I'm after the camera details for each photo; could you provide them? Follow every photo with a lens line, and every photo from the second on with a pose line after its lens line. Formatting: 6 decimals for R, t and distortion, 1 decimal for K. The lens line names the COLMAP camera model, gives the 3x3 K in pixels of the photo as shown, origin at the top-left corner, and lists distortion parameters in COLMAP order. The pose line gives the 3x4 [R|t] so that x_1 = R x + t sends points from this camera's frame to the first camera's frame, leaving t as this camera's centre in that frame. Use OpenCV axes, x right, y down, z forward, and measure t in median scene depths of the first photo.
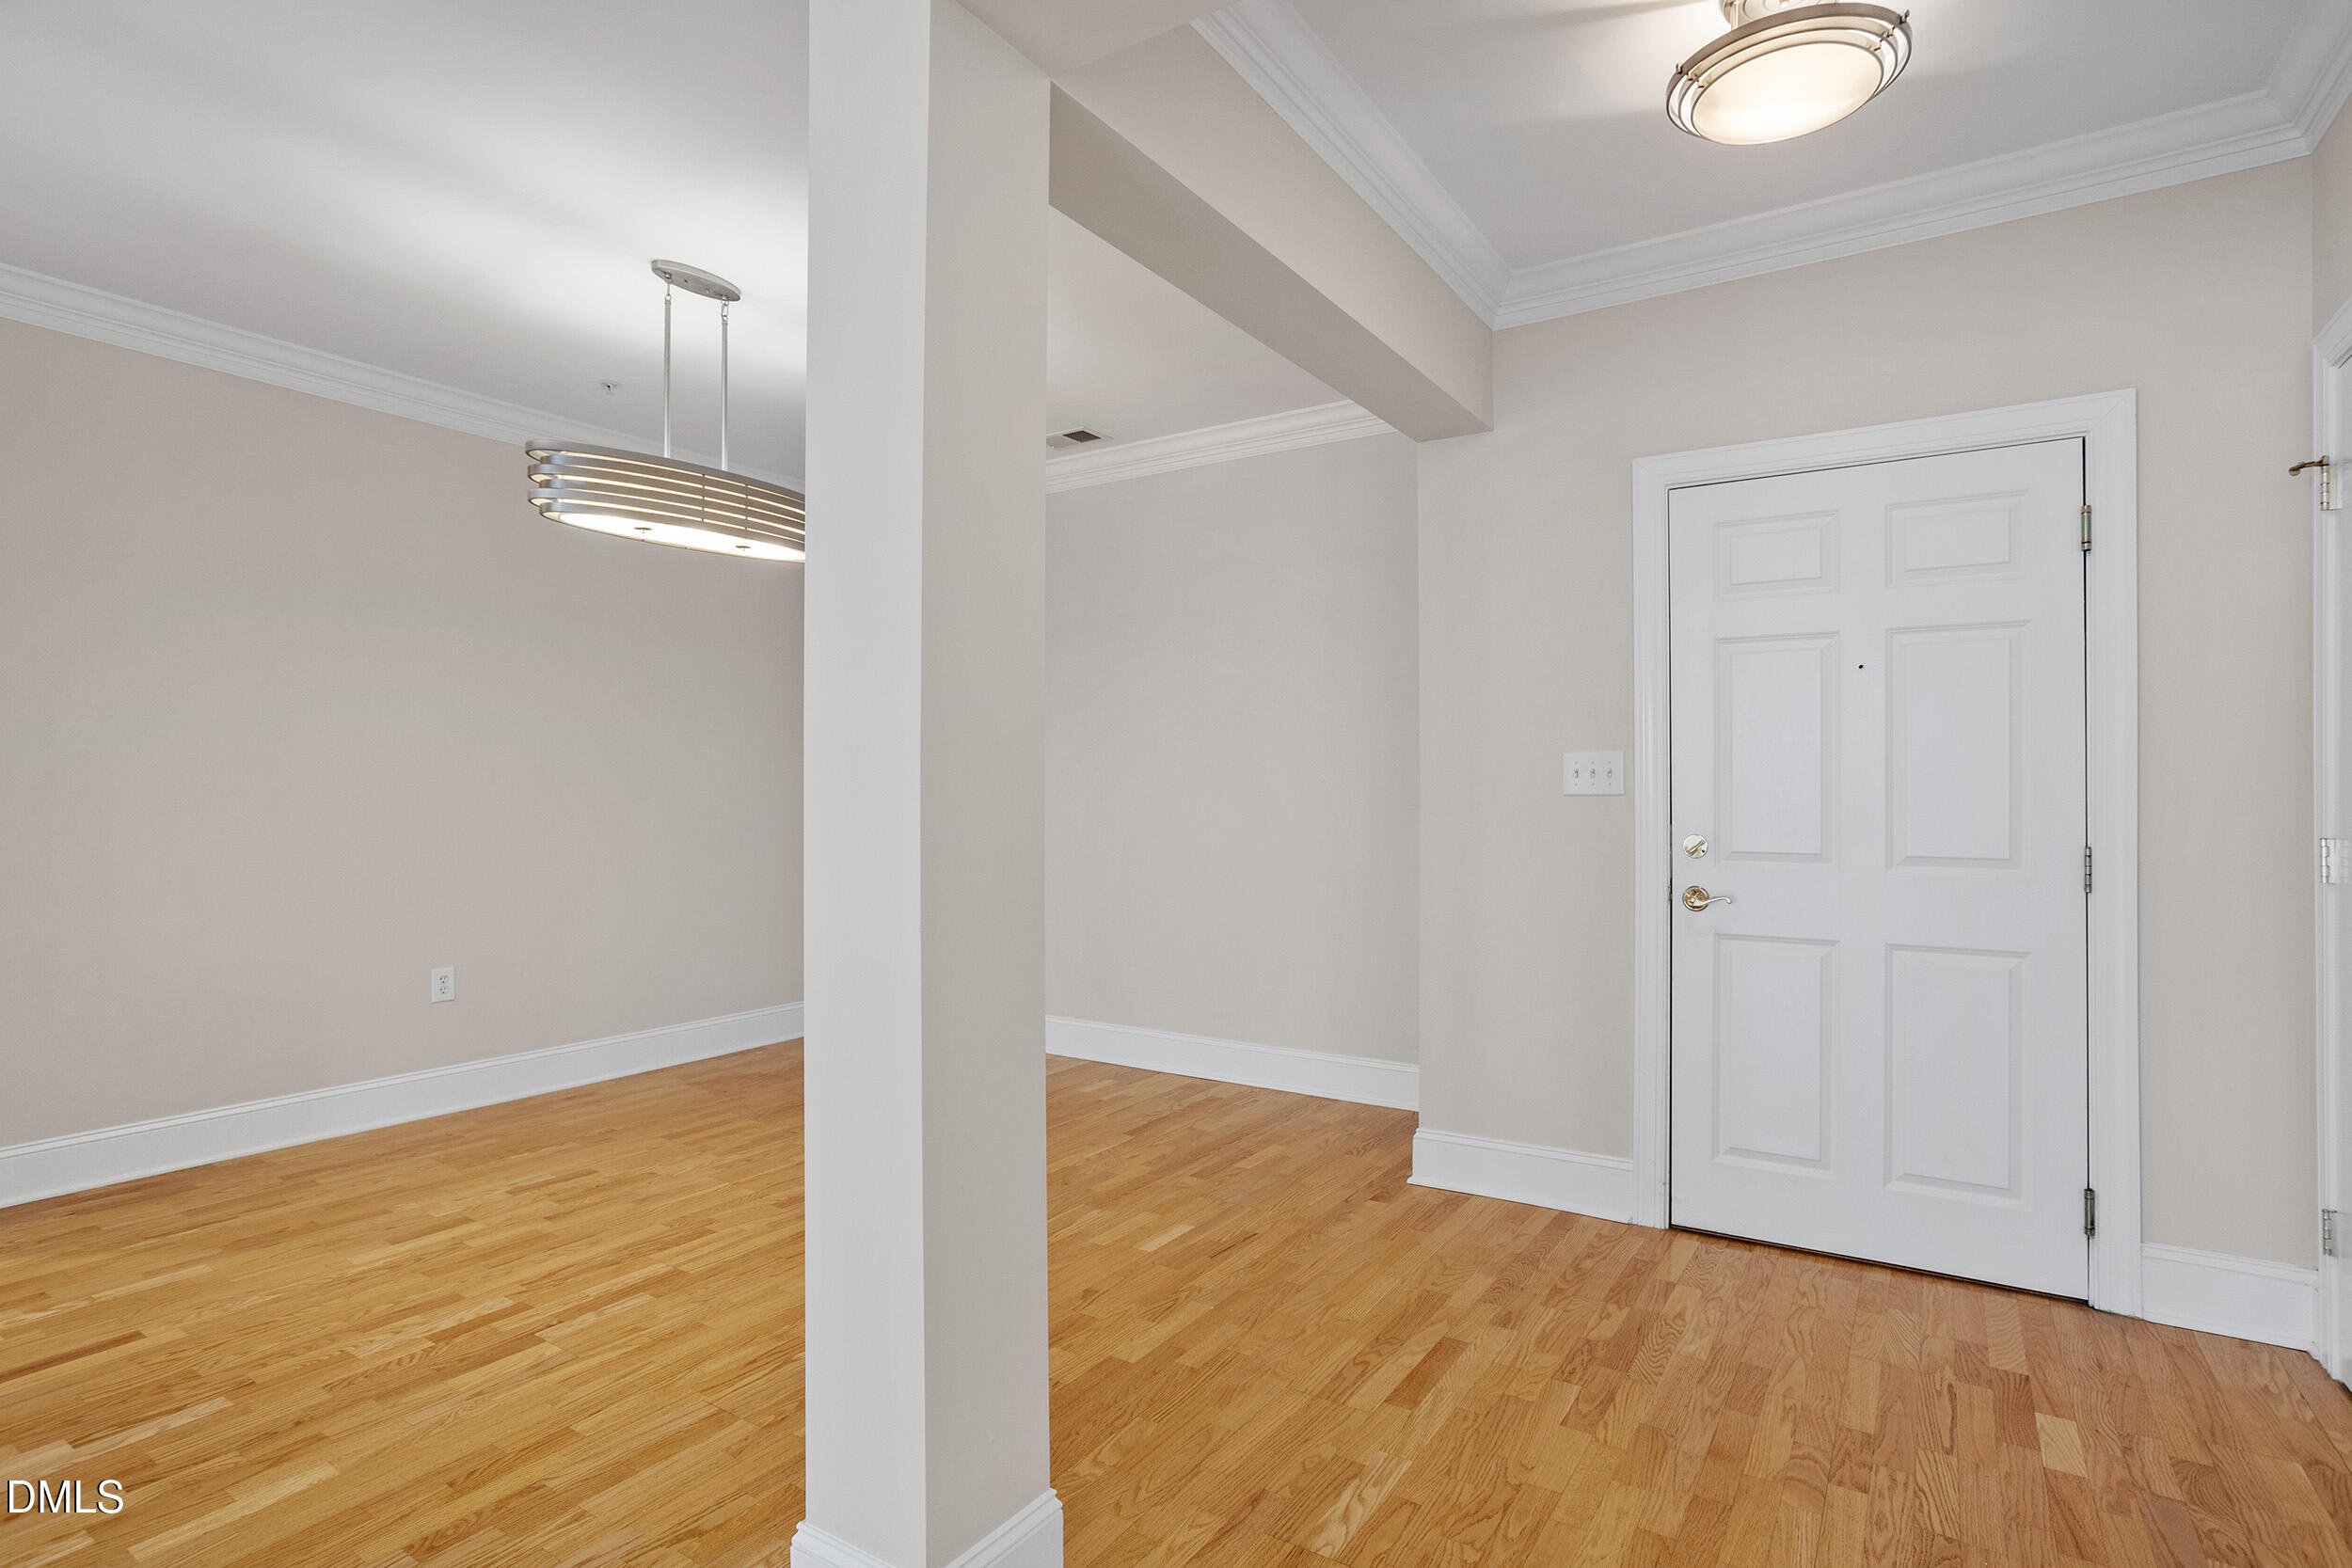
lens RADIAL K [[1134.2, 0, 1171.4], [0, 1134.2, 785.5], [0, 0, 1]] dist [-0.027469, 0.016015]
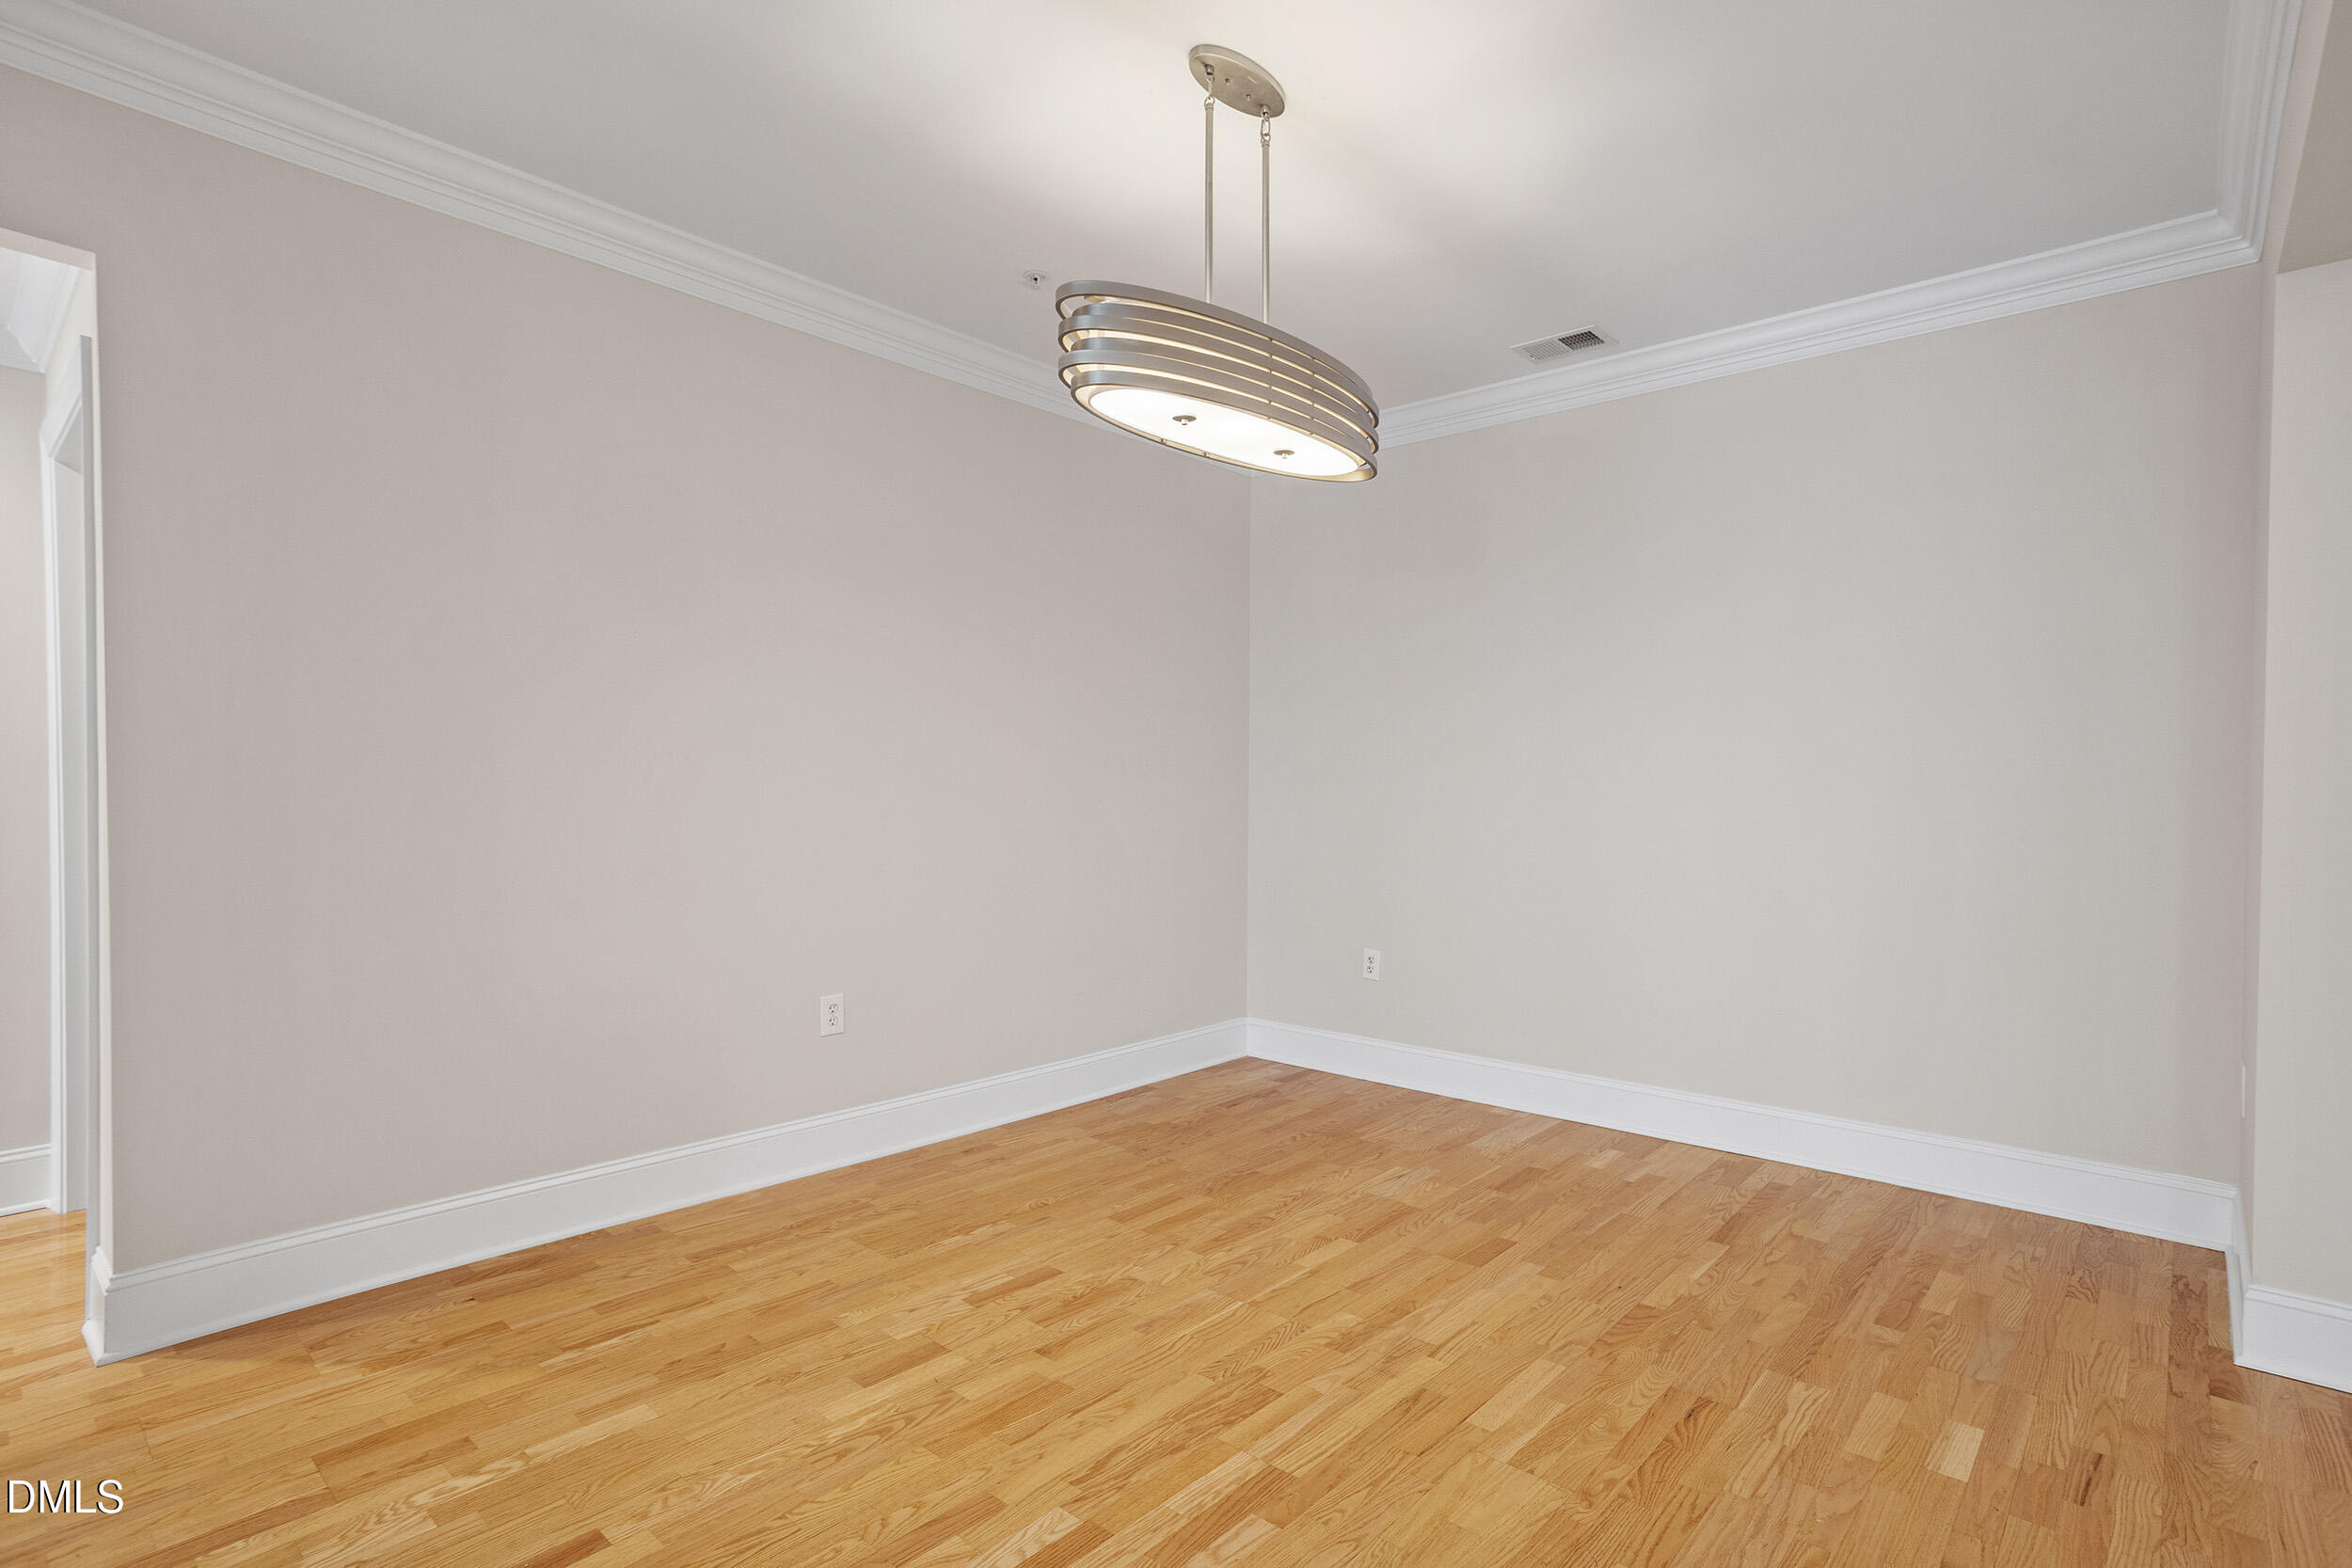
lens RADIAL K [[1134.2, 0, 1178.0], [0, 1134.2, 774.1], [0, 0, 1]] dist [-0.027469, 0.016015]
pose [[0.988029, -0.002473, -0.154248, -0.327342], [0.001095, 0.999959, -0.009021, 0.008311], [0.154264, 0.008744, 0.987991, 0.255648]]
